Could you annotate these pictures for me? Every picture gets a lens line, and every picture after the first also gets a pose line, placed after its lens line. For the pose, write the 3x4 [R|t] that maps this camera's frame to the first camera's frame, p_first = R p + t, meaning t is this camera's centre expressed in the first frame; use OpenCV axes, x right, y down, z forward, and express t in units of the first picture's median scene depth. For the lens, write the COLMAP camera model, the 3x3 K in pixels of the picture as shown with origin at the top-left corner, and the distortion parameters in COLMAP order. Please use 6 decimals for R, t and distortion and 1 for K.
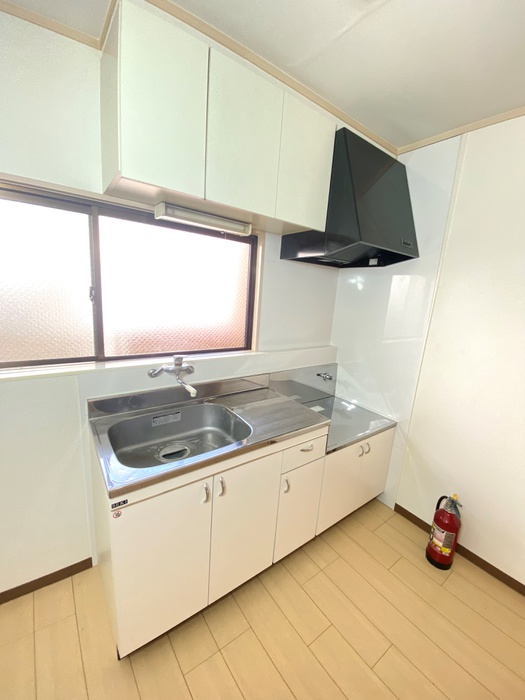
lens RADIAL K [[286.6, 0, 262.5], [0, 286.6, 350.0], [0, 0, 1]] dist [-0.000257, -0.000078]
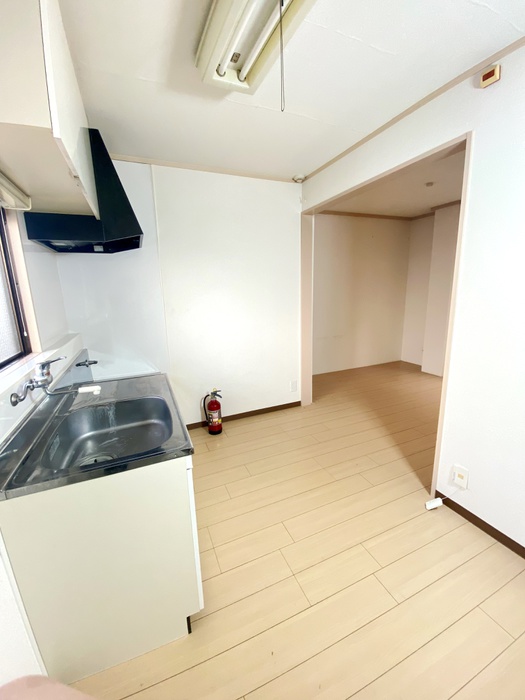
lens RADIAL K [[286.6, 0, 262.5], [0, 286.6, 350.0], [0, 0, 1]] dist [-0.000257, -0.000078]
pose [[0.217376, -0.284910, 0.933581, -0.648401], [0.251054, 0.940594, 0.228594, -0.029164], [-0.943249, 0.184689, 0.275991, 0.158663]]
